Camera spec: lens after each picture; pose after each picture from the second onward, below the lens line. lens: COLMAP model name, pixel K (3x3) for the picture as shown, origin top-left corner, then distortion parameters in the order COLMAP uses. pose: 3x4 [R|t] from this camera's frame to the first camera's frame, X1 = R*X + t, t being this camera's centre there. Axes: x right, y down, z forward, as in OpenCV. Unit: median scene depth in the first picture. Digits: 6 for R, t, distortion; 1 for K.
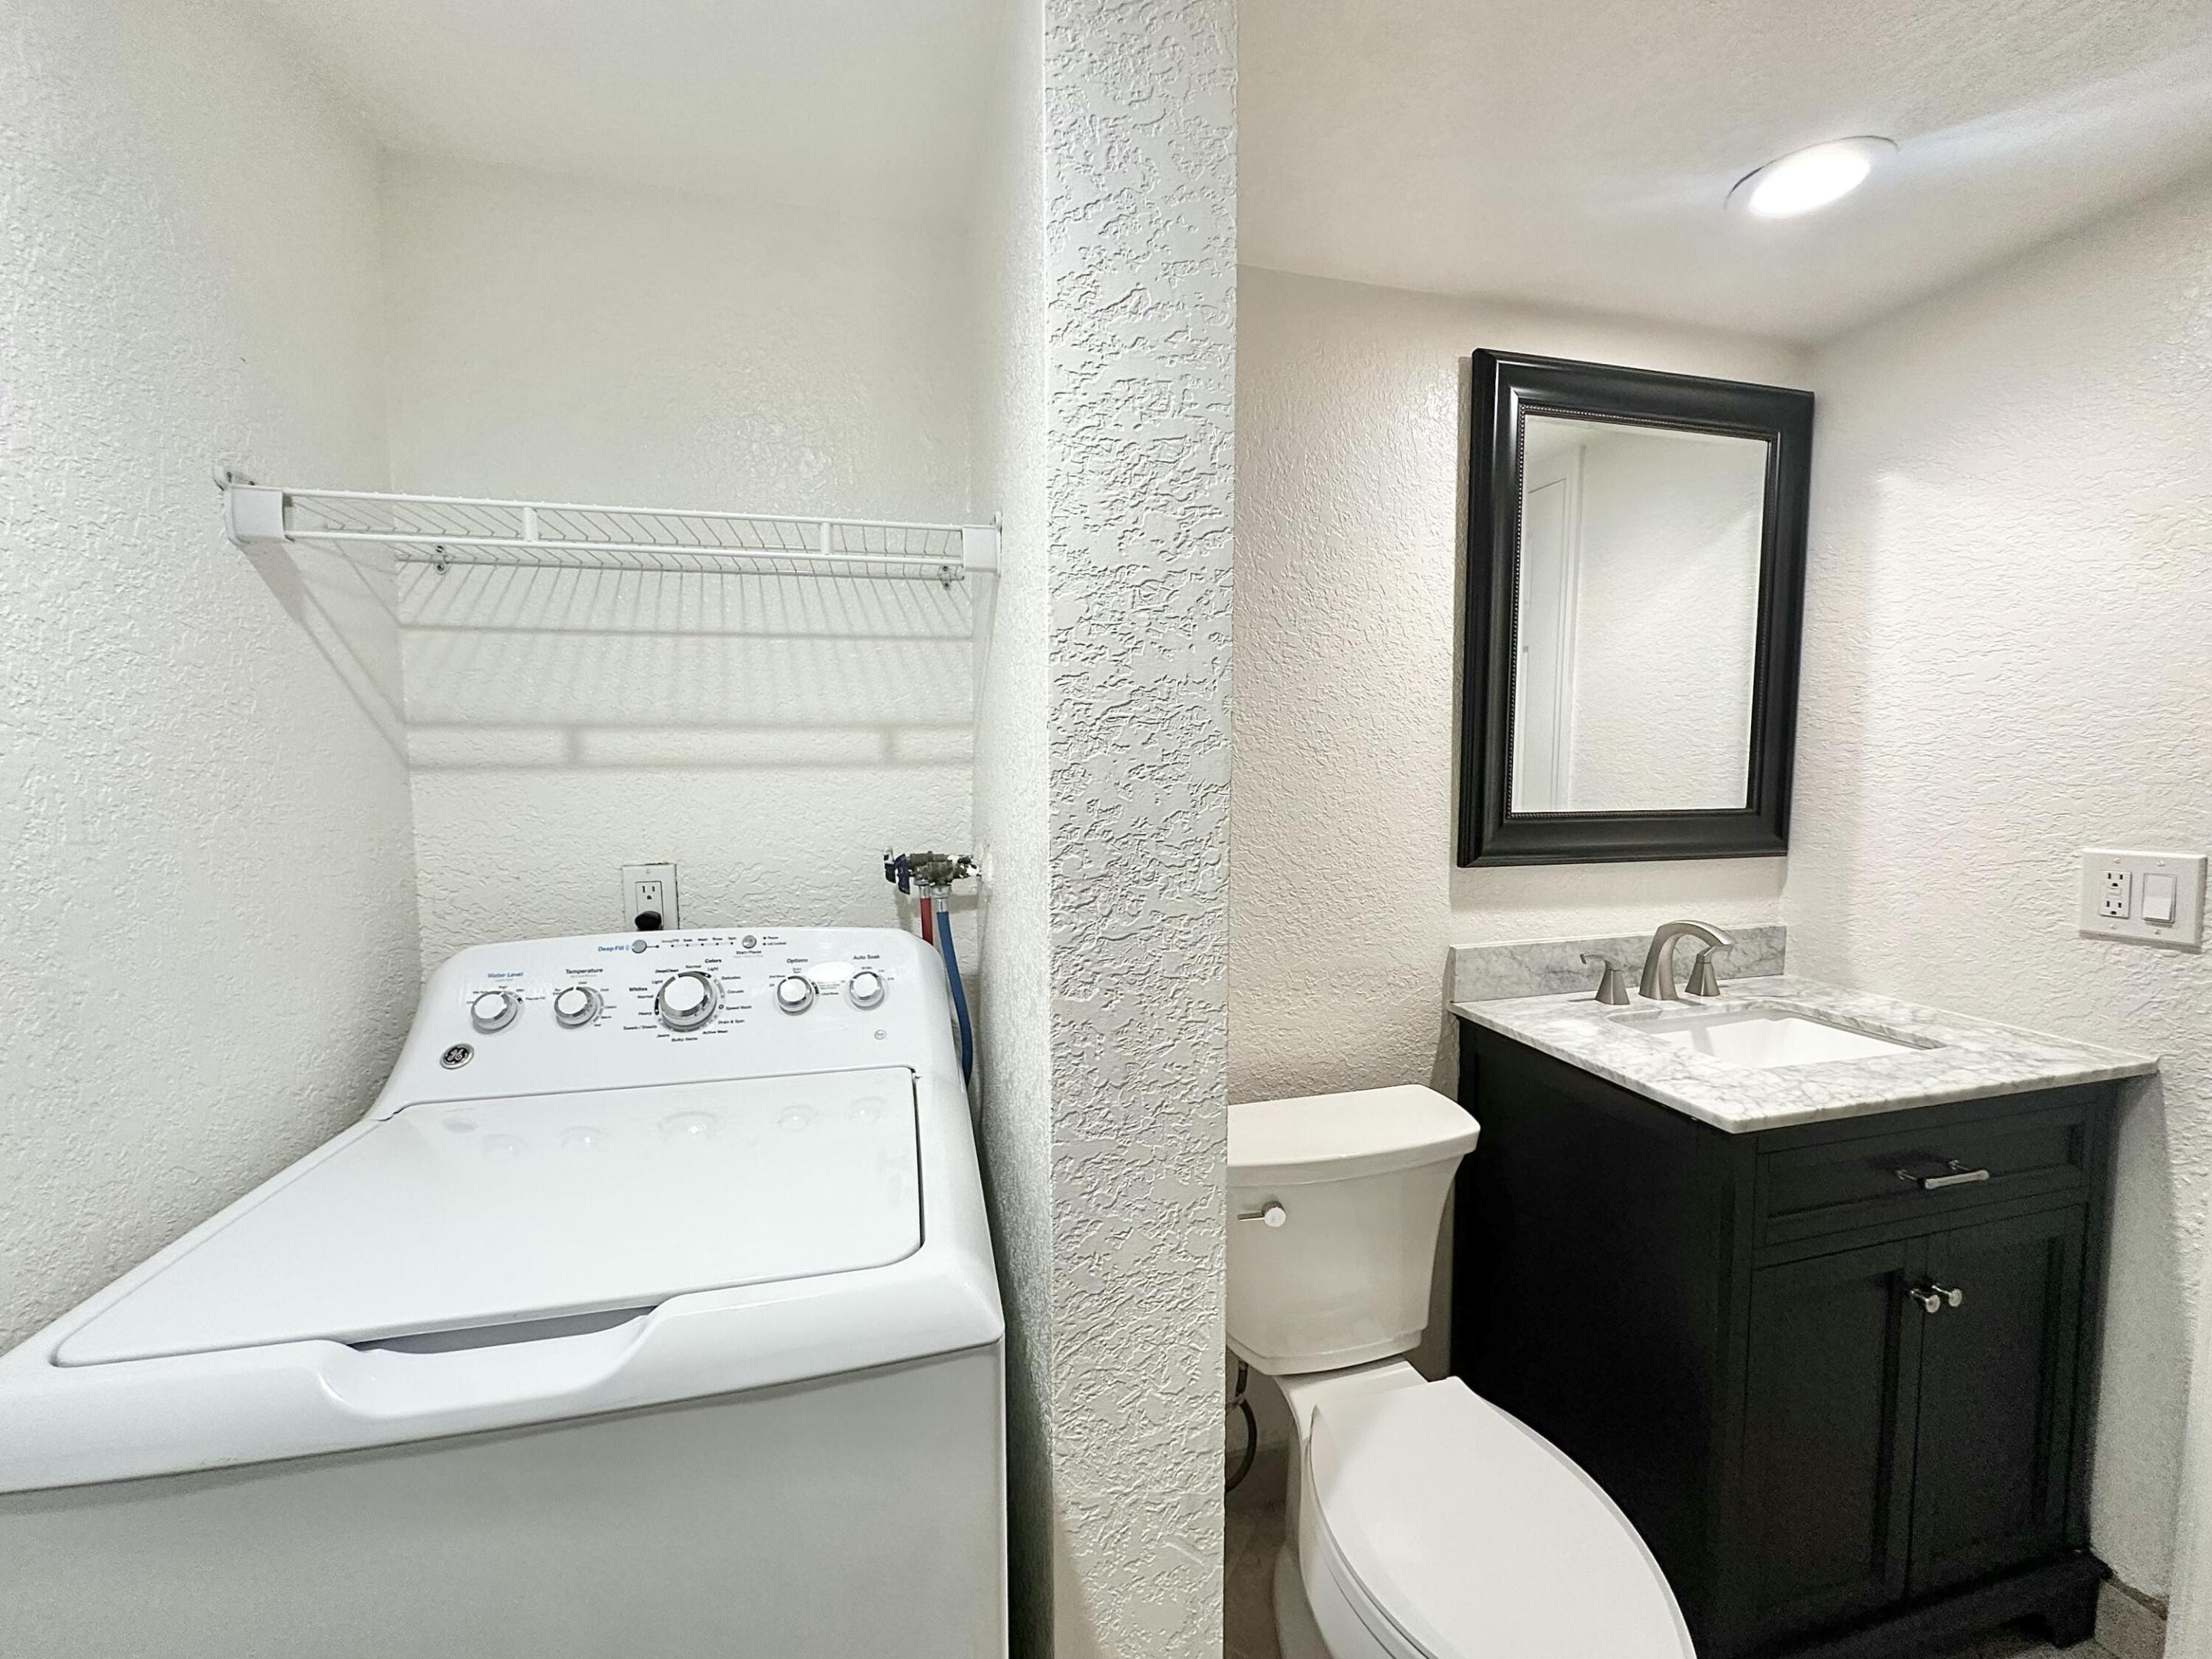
lens RADIAL K [[883.4, 0, 1109.7], [0, 883.4, 826.3], [0, 0, 1]] dist [-0.004789, 0.001038]
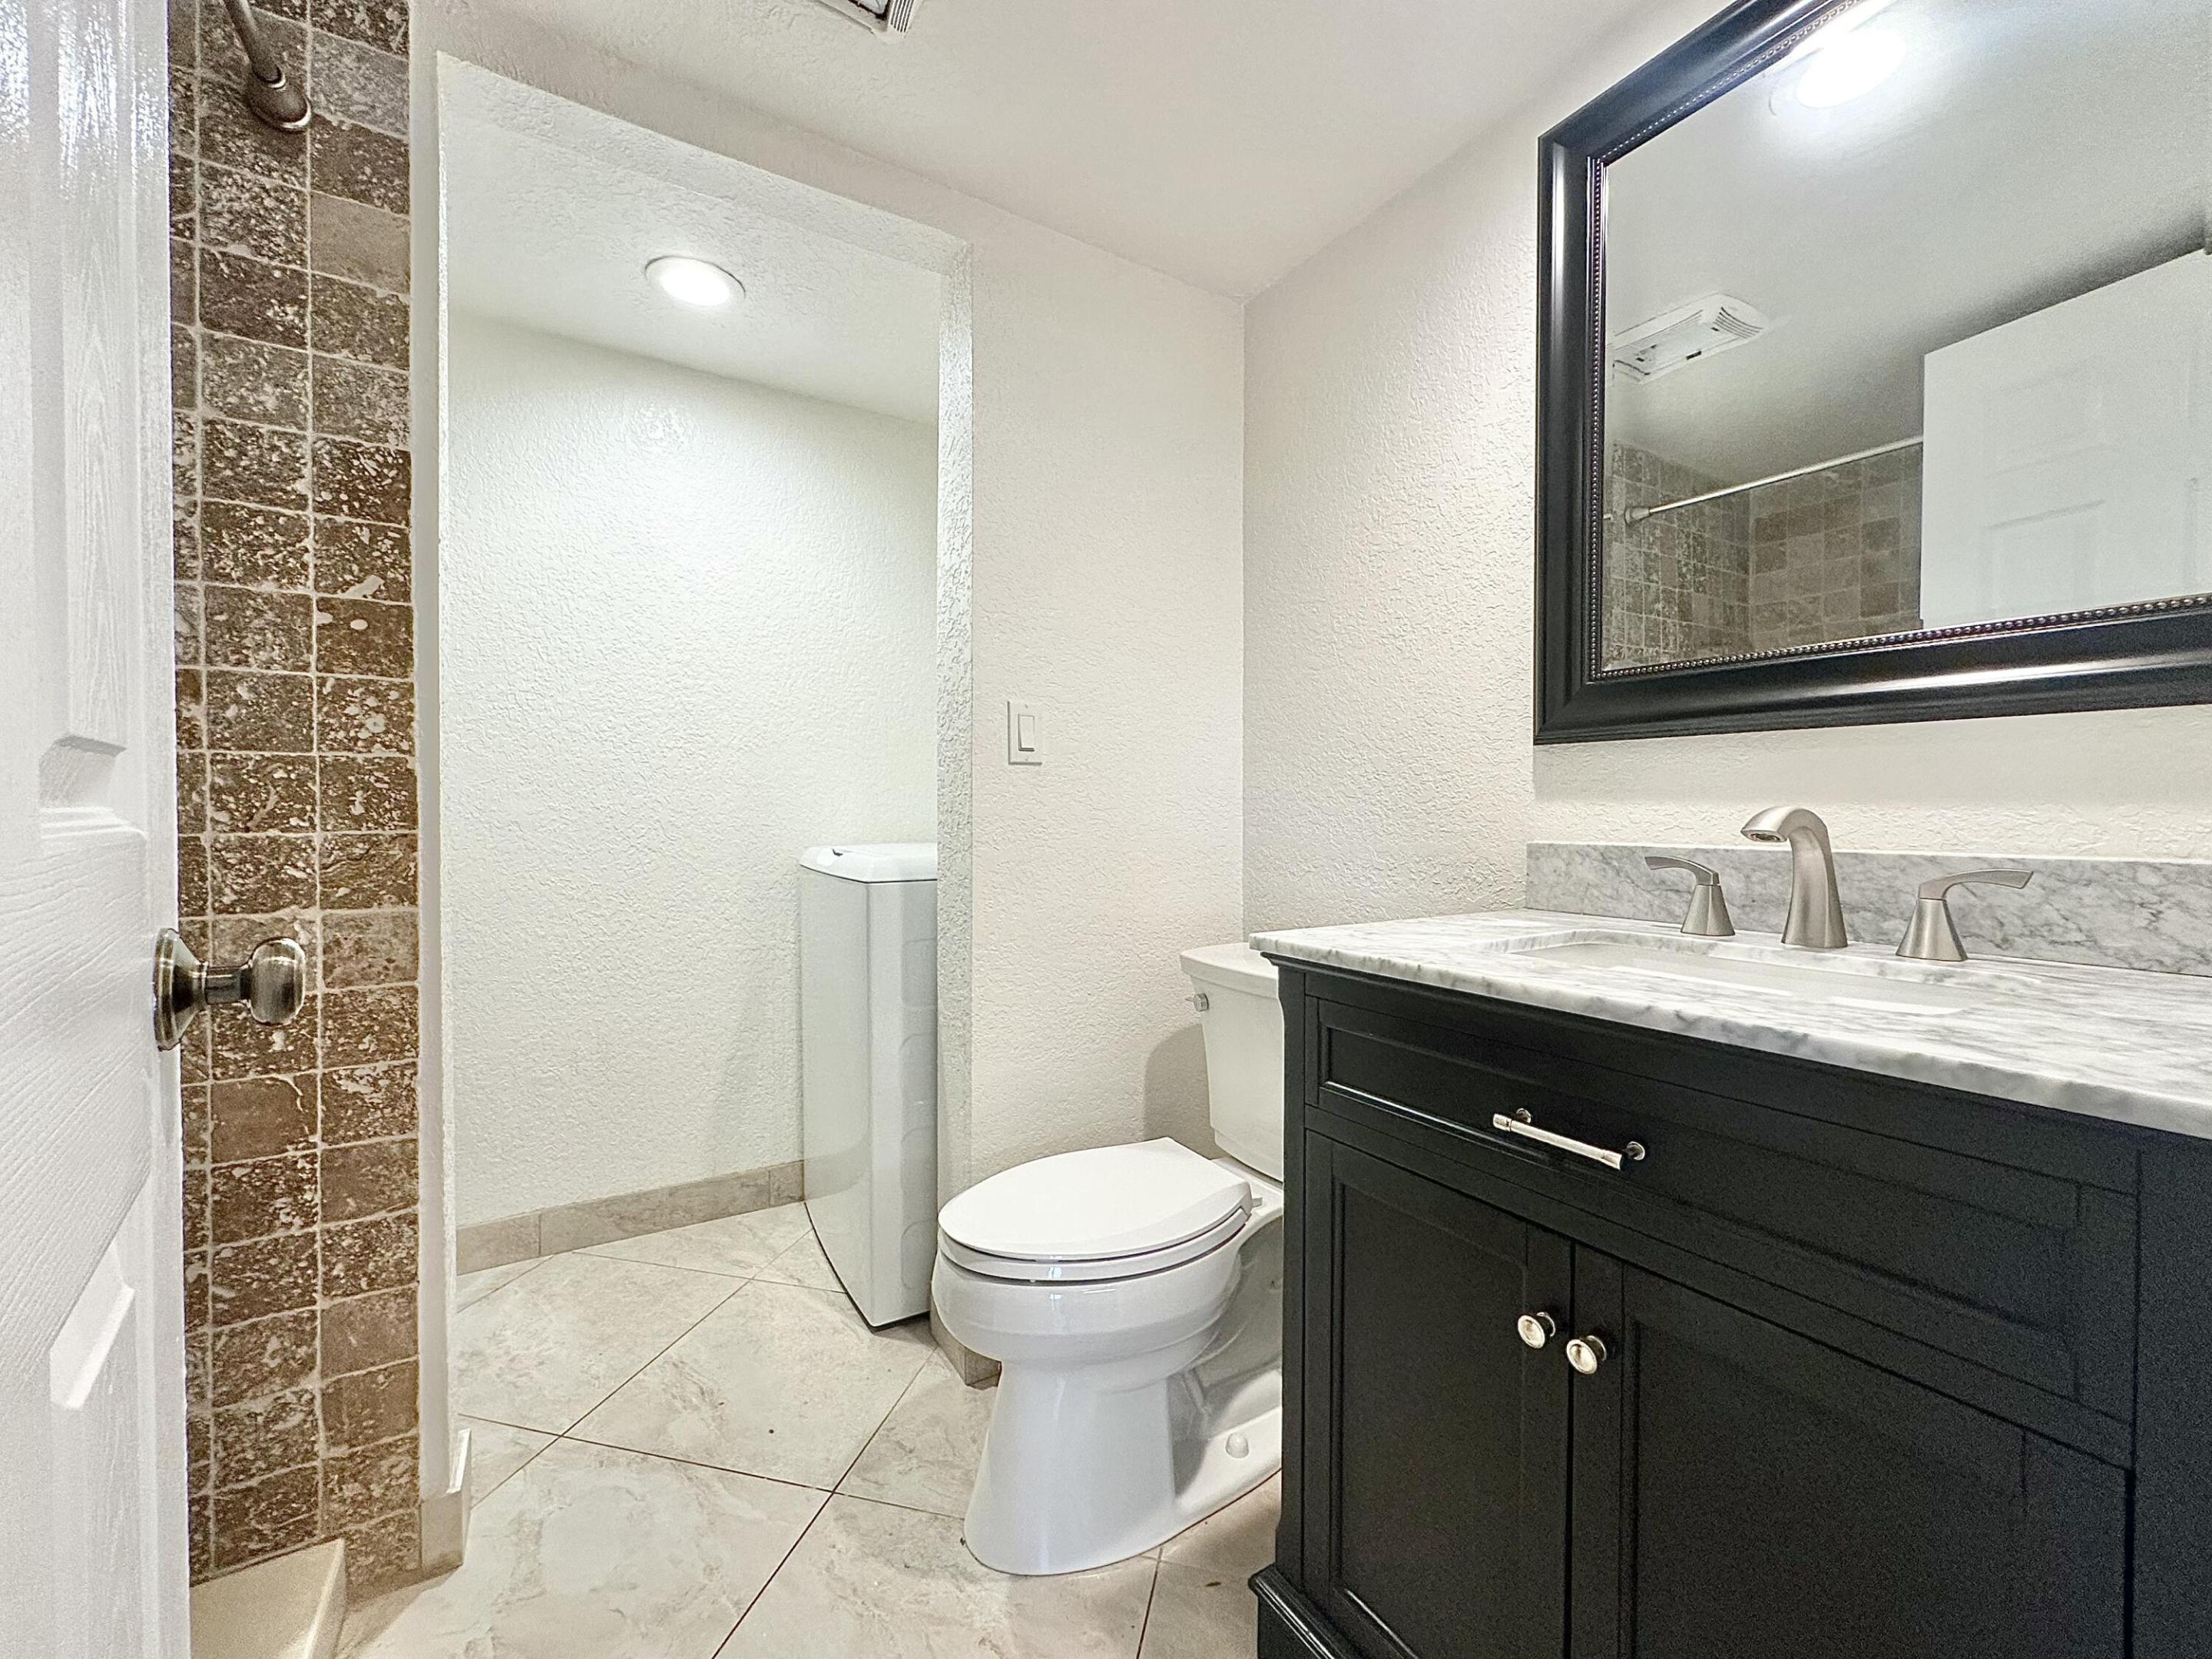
lens RADIAL K [[883.4, 0, 1109.7], [0, 883.4, 826.3], [0, 0, 1]] dist [-0.004789, 0.001038]
pose [[0.296692, 0.023637, -0.954681, 1.083012], [-0.070932, 0.997478, 0.002652, 0.150130], [0.952335, 0.066931, 0.297620, 0.373584]]
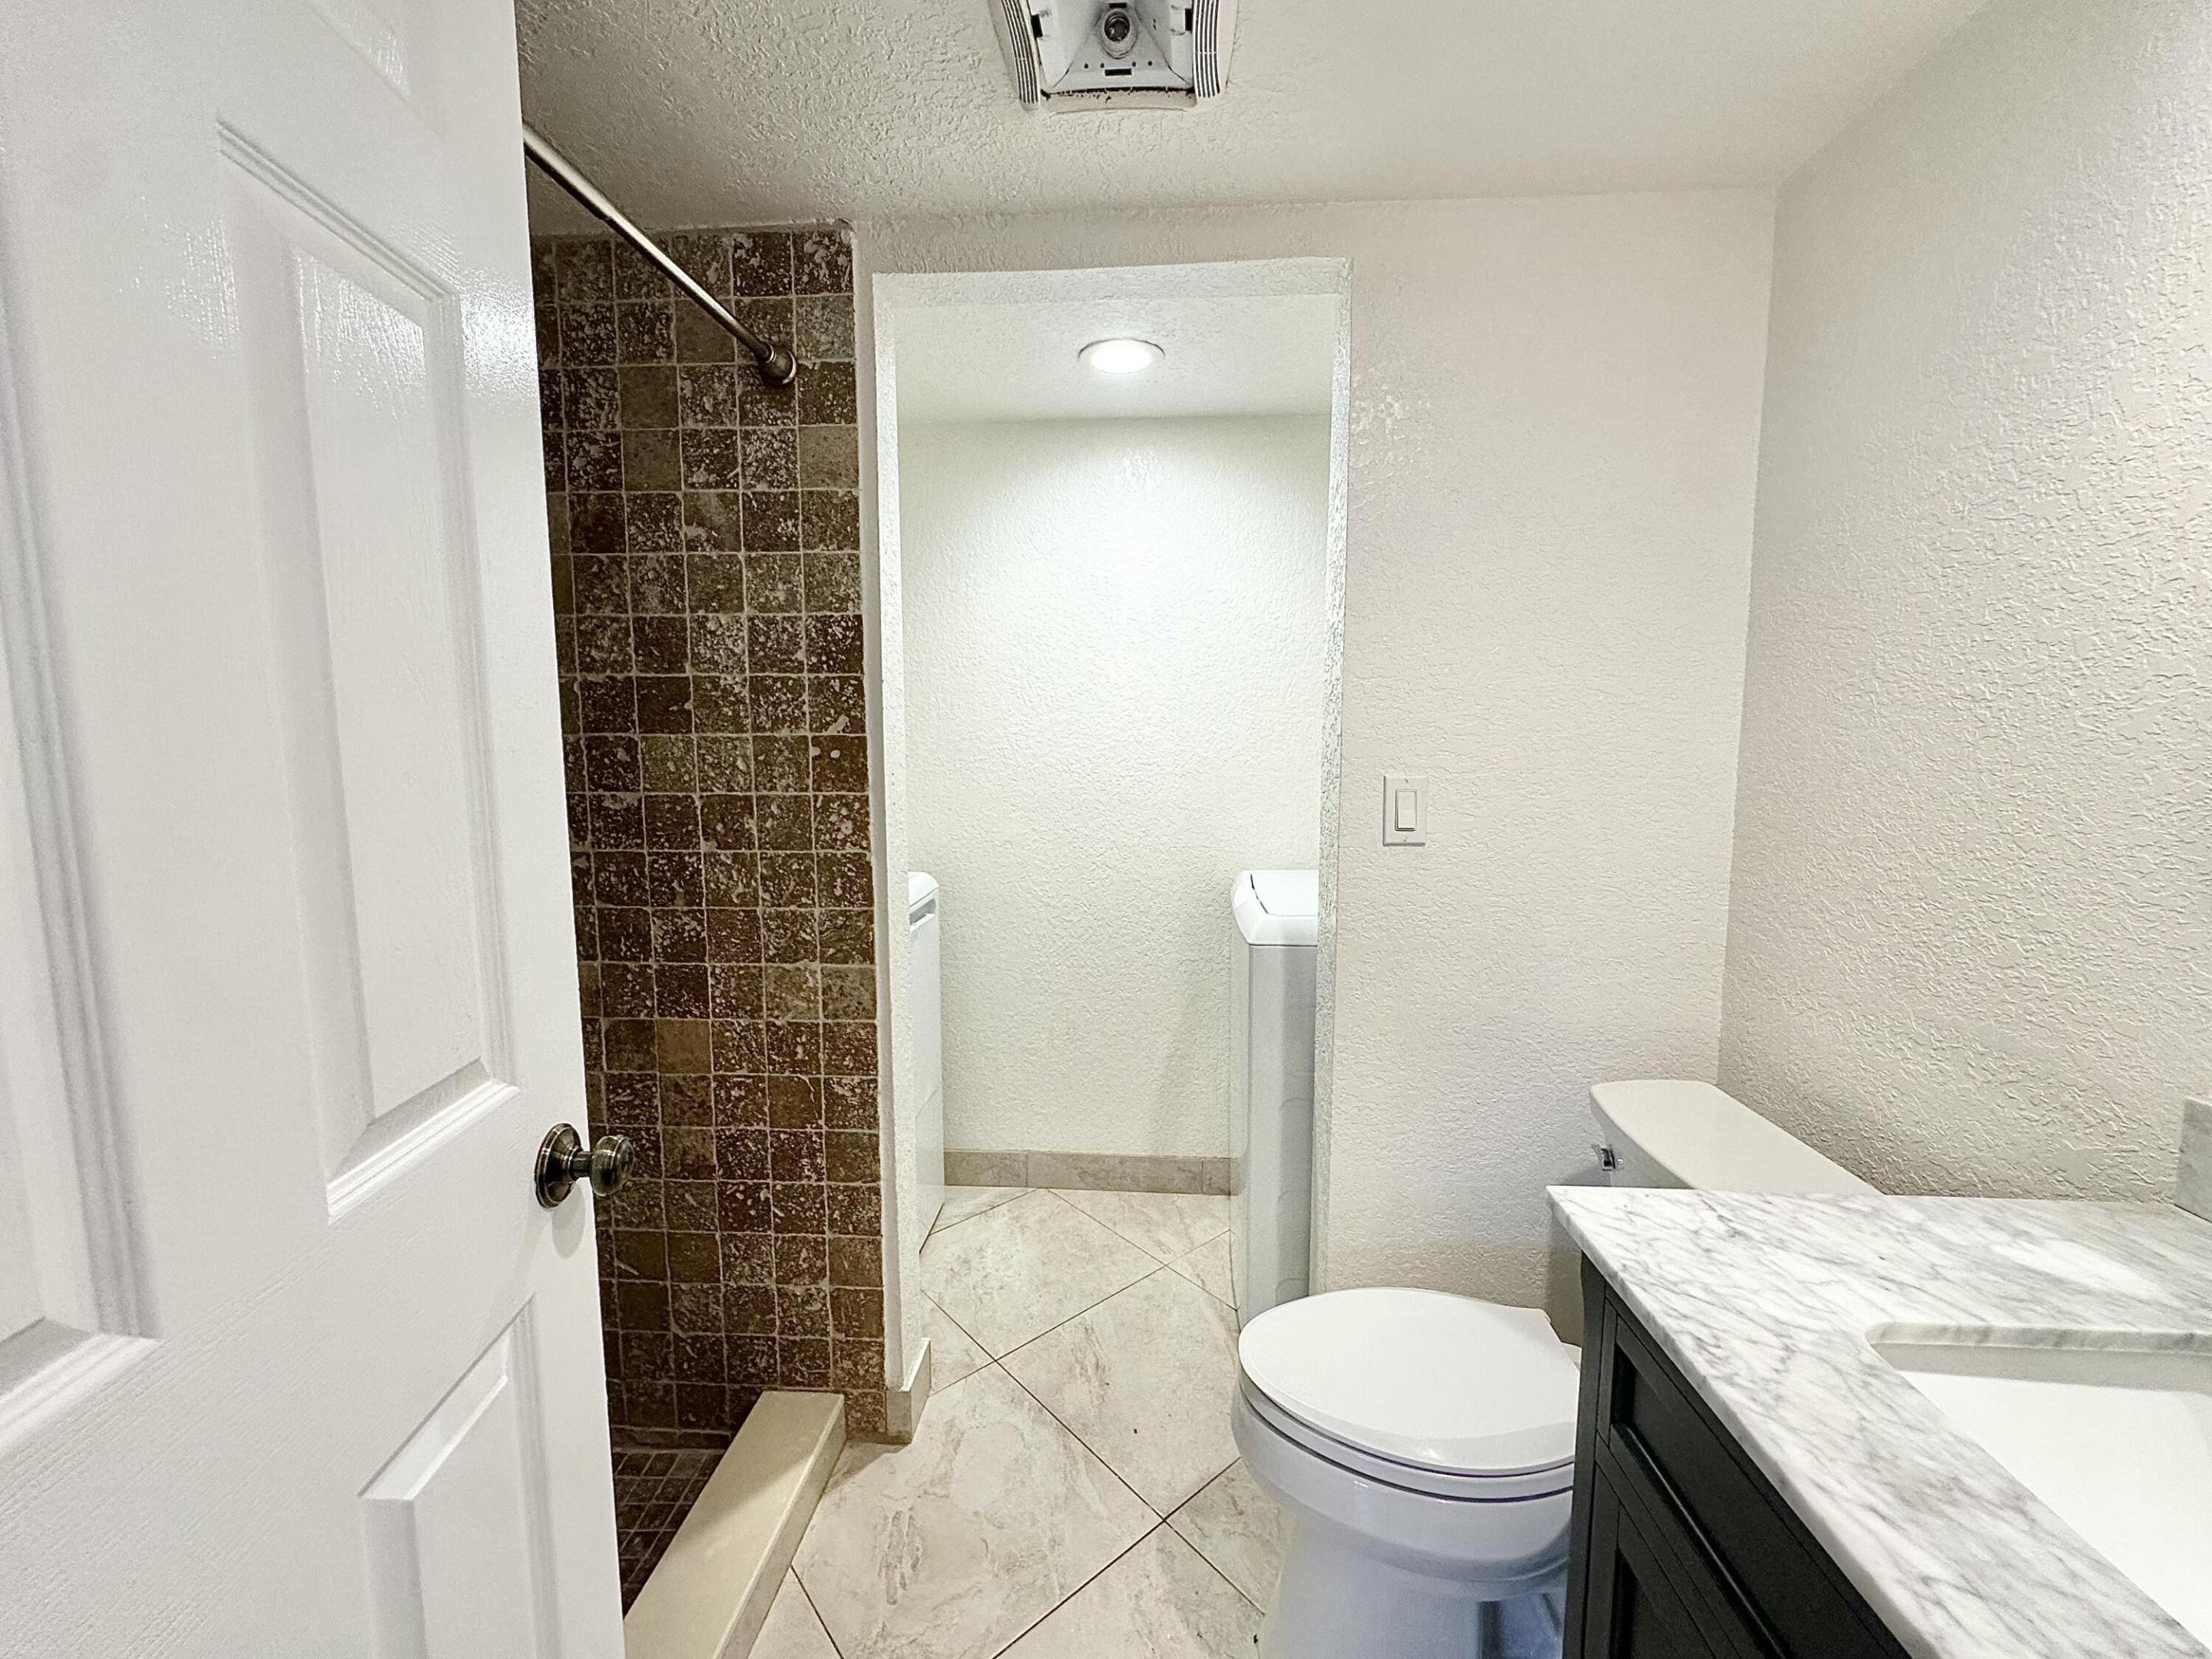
lens RADIAL K [[885.9, 0, 1109.0], [0, 885.9, 826.7], [0, 0, 1]] dist [-0.005623, 0.001250]
pose [[-0.310453, 0.108195, -0.944411, 1.030380], [-0.062874, 0.988989, 0.133971, -0.037621], [0.948507, 0.100971, -0.300232, 0.567895]]
